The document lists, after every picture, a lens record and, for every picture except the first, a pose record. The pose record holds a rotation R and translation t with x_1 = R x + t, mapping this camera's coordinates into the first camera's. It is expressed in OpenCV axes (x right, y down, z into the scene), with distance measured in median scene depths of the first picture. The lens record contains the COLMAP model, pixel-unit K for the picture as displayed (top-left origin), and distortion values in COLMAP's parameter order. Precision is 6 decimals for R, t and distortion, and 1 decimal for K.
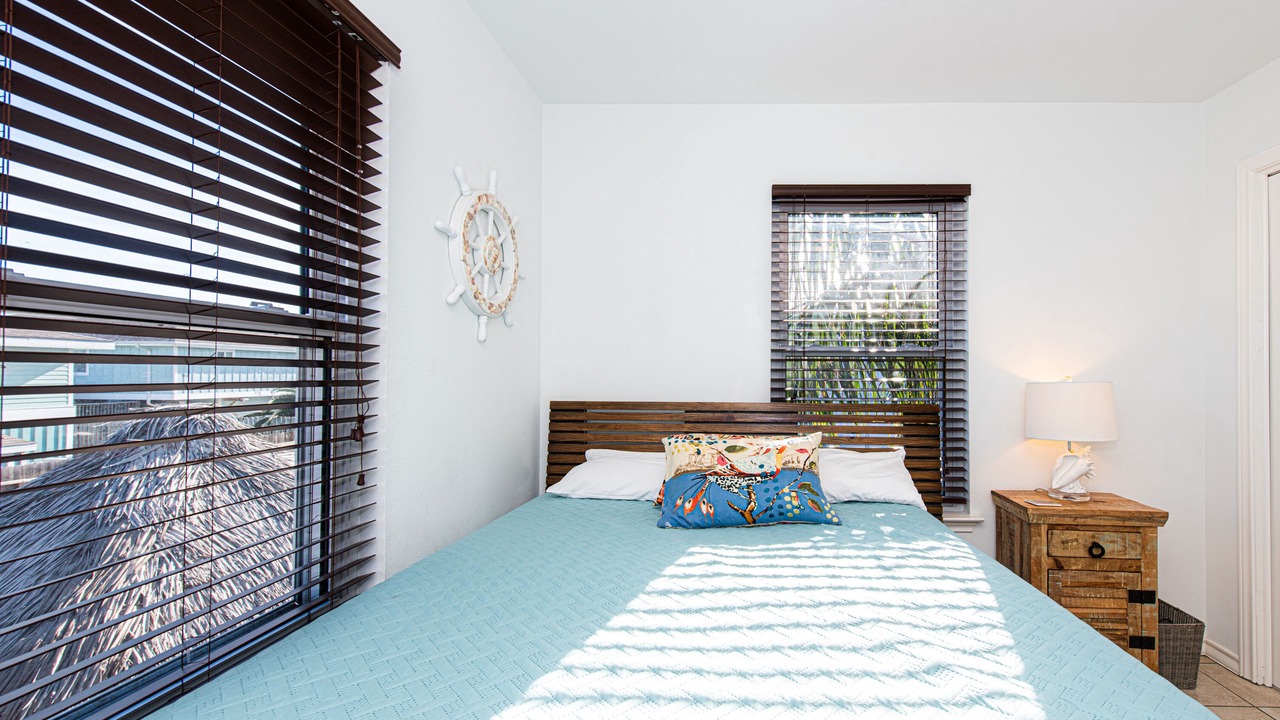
lens RADIAL K [[517.8, 0, 637.0], [0, 517.8, 368.7], [0, 0, 1]] dist [0.002856, 0.000184]
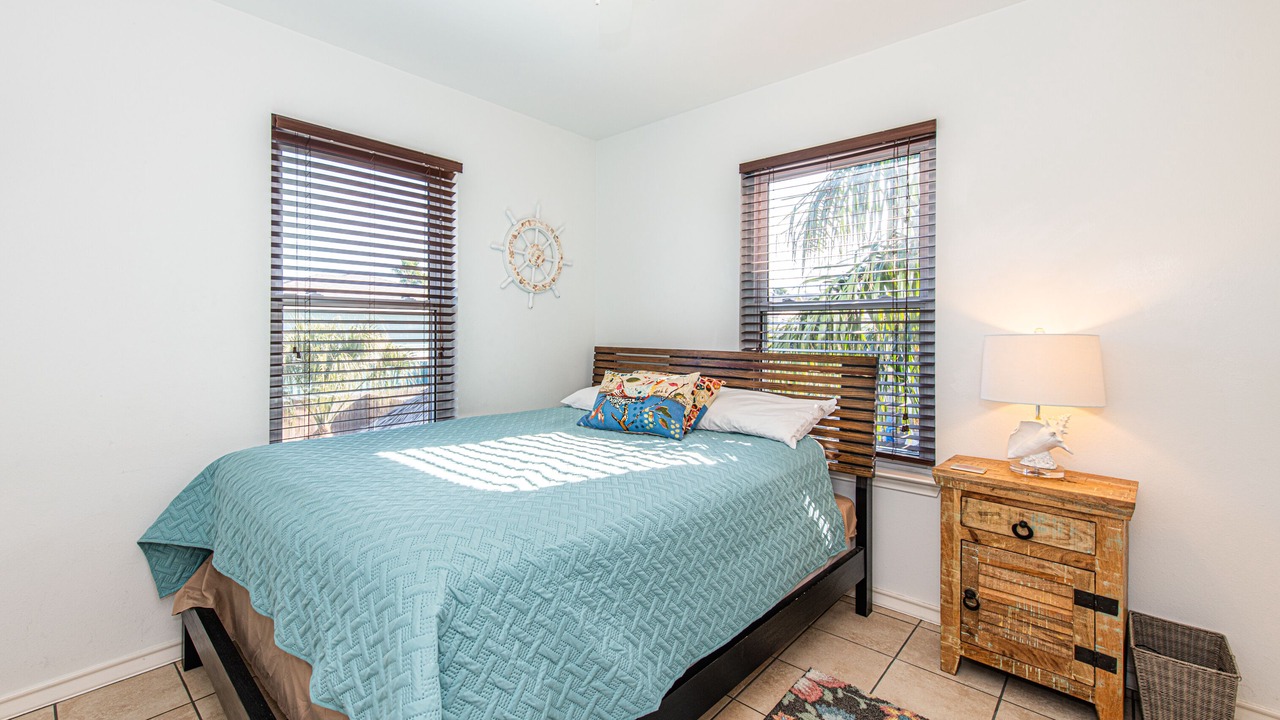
lens RADIAL K [[520.2, 0, 577.9], [0, 520.2, 326.8], [0, 0, 1]] dist [-0.000973, -0.000199]
pose [[0.736102, -0.004686, -0.676854, 0.926433], [0.007585, 0.999970, 0.001326, 0.006372], [0.676828, -0.006111, 0.736116, -0.128107]]
